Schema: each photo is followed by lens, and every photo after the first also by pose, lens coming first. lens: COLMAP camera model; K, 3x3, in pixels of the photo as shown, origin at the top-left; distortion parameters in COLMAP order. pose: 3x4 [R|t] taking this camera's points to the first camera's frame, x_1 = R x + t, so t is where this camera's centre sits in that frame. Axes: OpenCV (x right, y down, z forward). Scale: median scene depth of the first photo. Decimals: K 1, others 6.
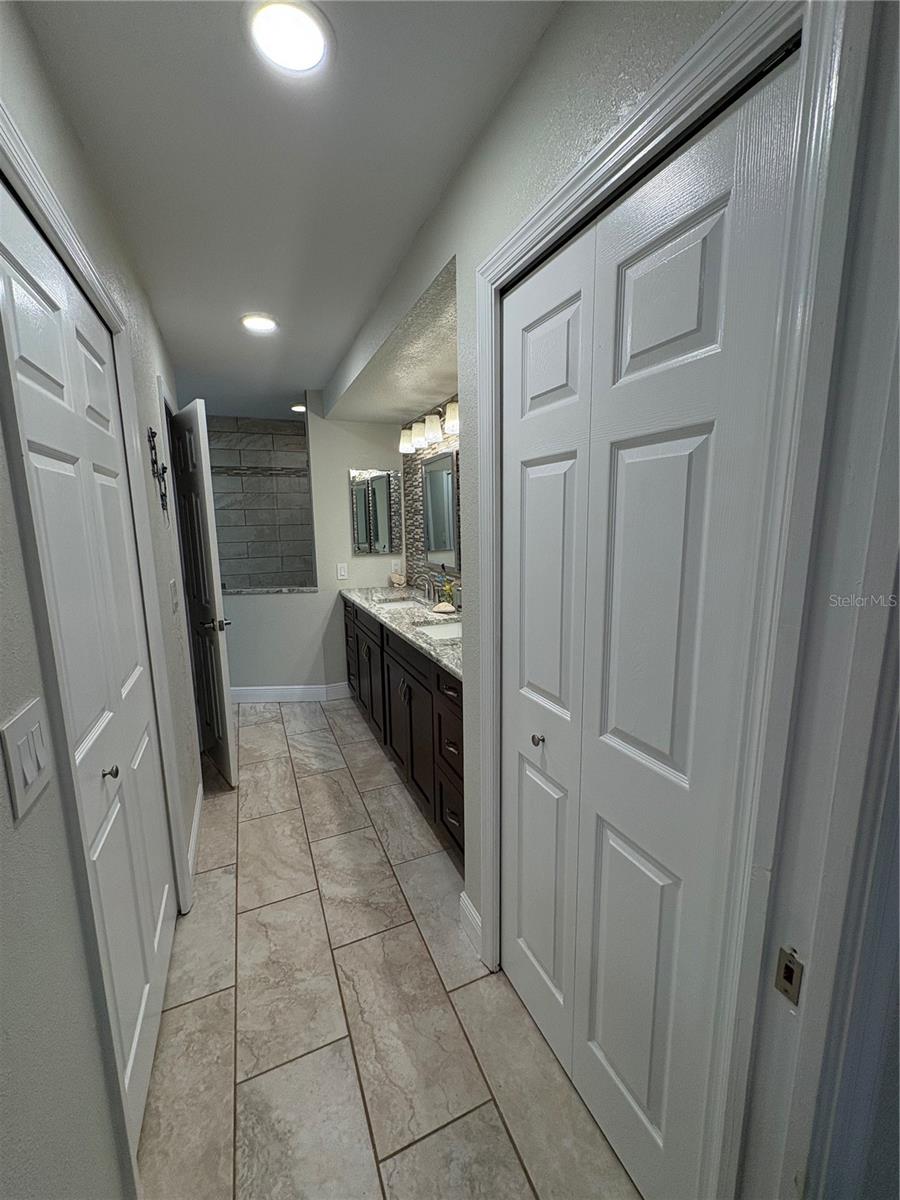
lens RADIAL K [[479.9, 0, 448.8], [0, 479.9, 598.0], [0, 0, 1]] dist [-0.000271, 0.000168]
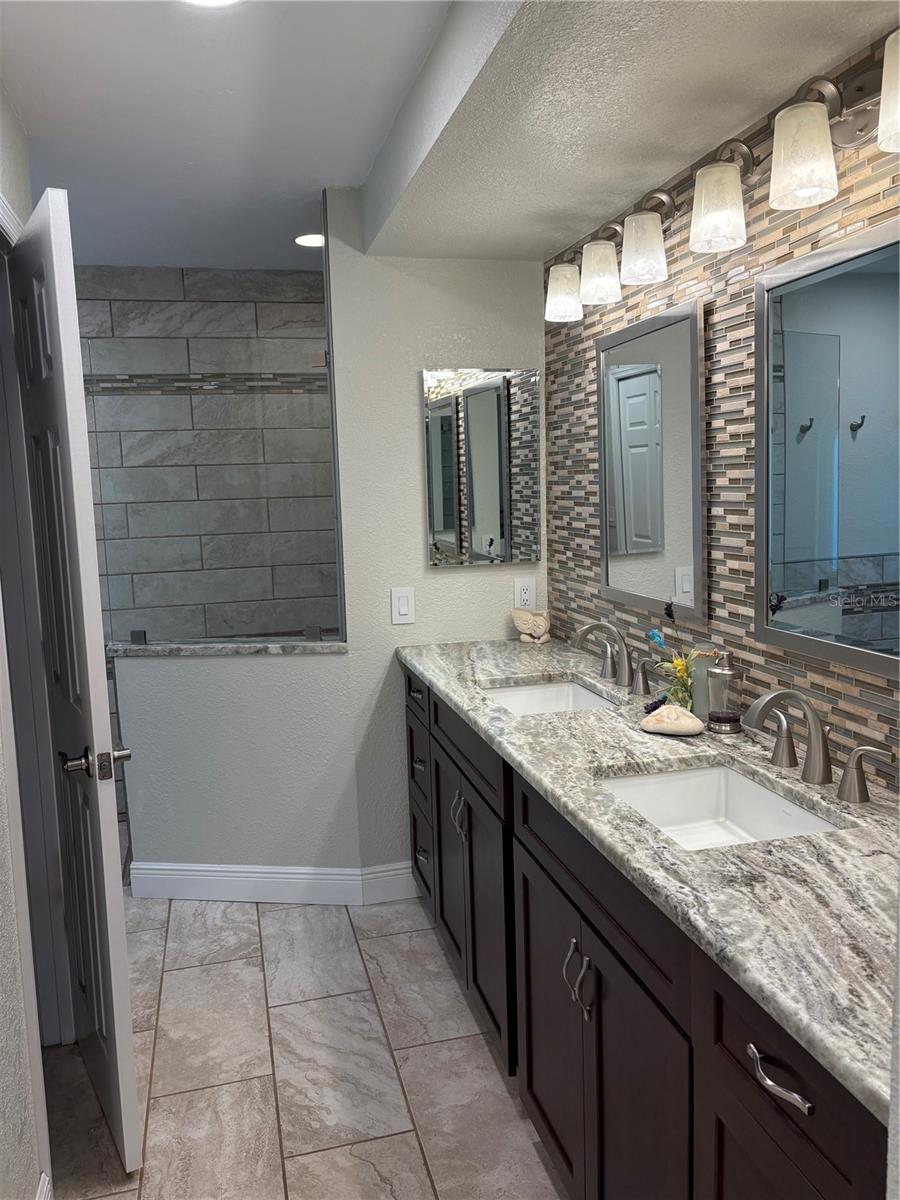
lens RADIAL K [[909.5, 0, 451.6], [0, 909.5, 597.4], [0, 0, 1]] dist [0.031784, -0.010042]
pose [[0.988307, 0.004743, -0.152401, -0.056944], [-0.009098, 0.999569, -0.027896, -0.043018], [0.152203, 0.028956, 0.987925, 0.211006]]
